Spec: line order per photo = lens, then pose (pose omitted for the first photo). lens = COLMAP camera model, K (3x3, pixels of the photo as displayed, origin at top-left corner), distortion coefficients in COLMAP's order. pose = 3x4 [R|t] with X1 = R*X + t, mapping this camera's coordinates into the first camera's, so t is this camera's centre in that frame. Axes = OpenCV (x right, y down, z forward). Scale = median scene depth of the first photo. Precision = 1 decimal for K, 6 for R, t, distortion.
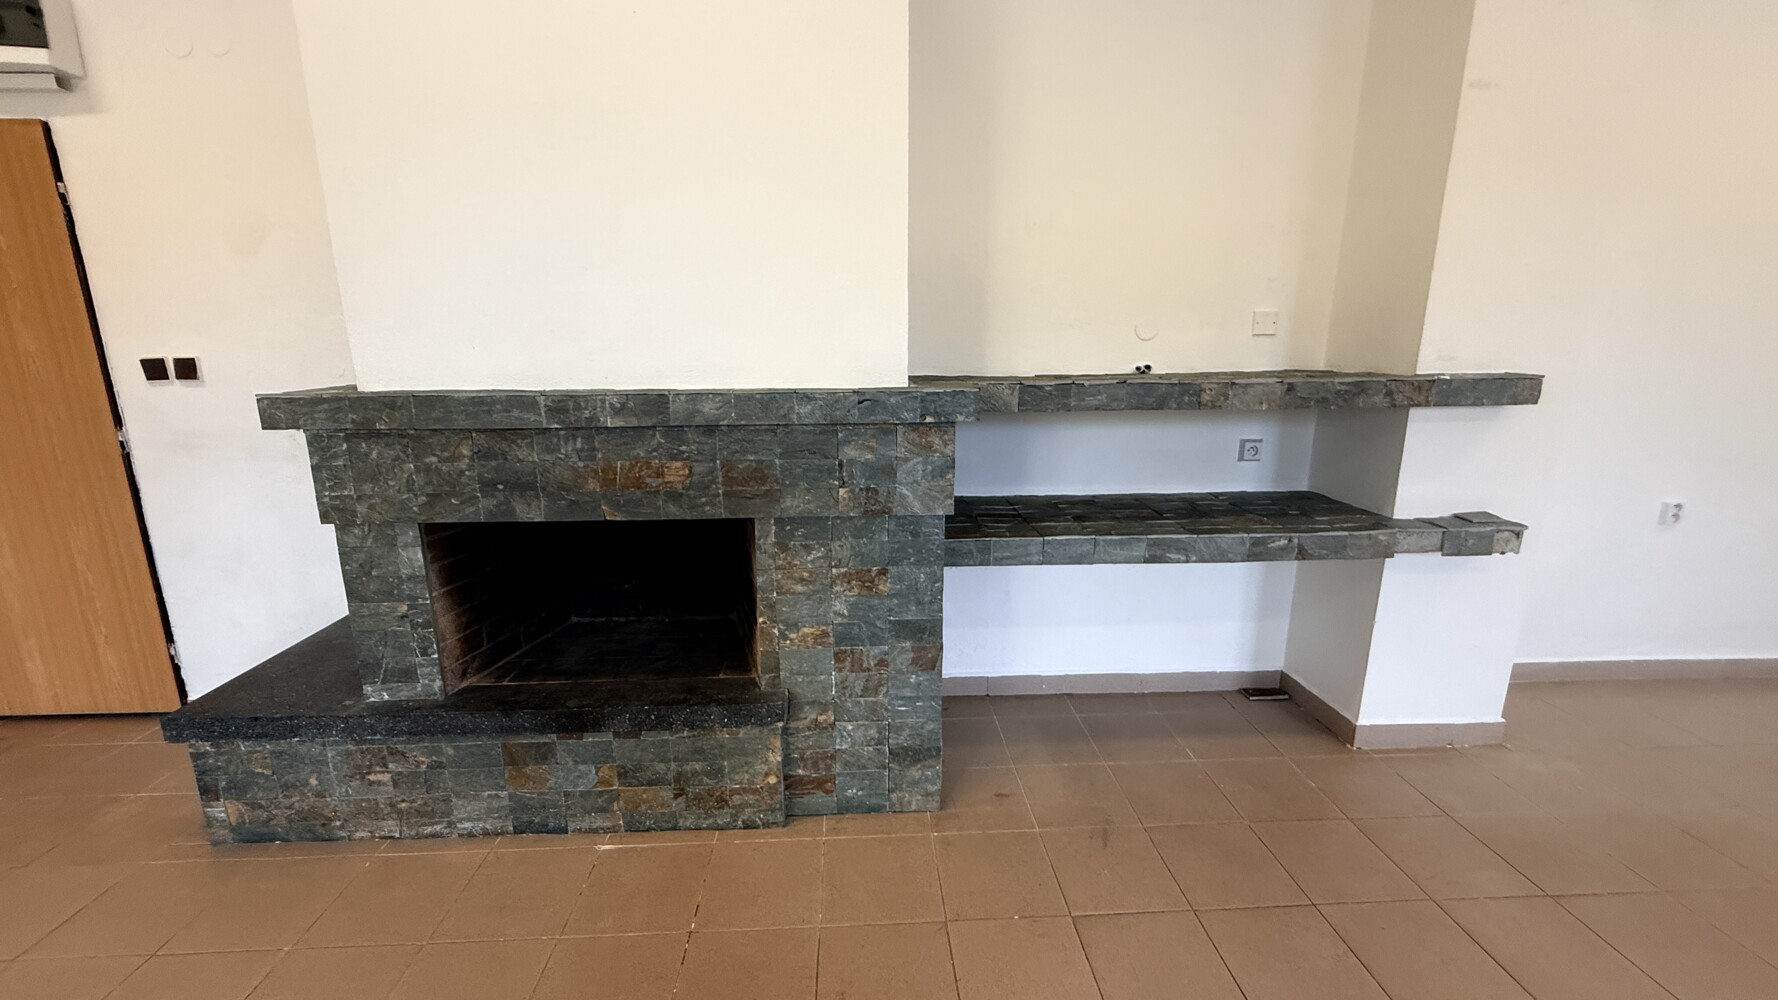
lens RADIAL K [[710.7, 0, 889.0], [0, 710.7, 500.0], [0, 0, 1]] dist [-0.000826, -0.000057]
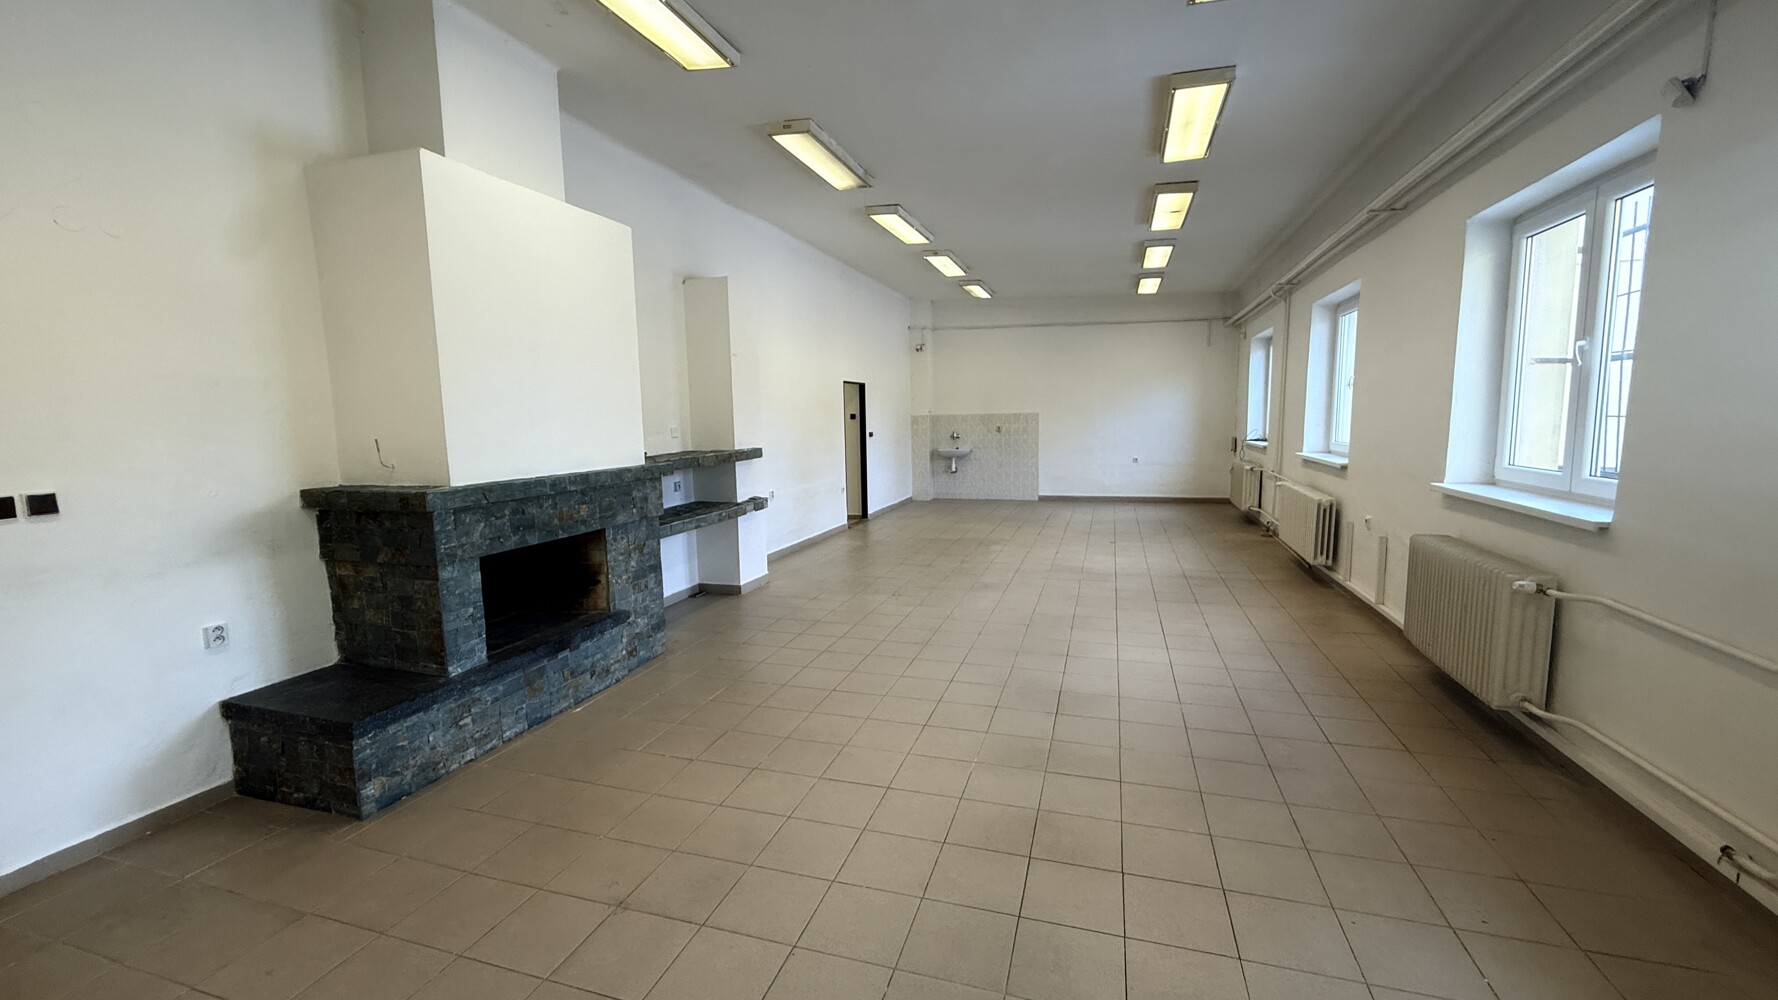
lens RADIAL K [[710.7, 0, 889.0], [0, 710.7, 500.0], [0, 0, 1]] dist [-0.000826, -0.000057]
pose [[0.344401, -0.114593, 0.931803, -1.846994], [0.228007, 0.973016, 0.035388, 0.060469], [-0.910714, 0.200270, 0.361236, -0.578004]]
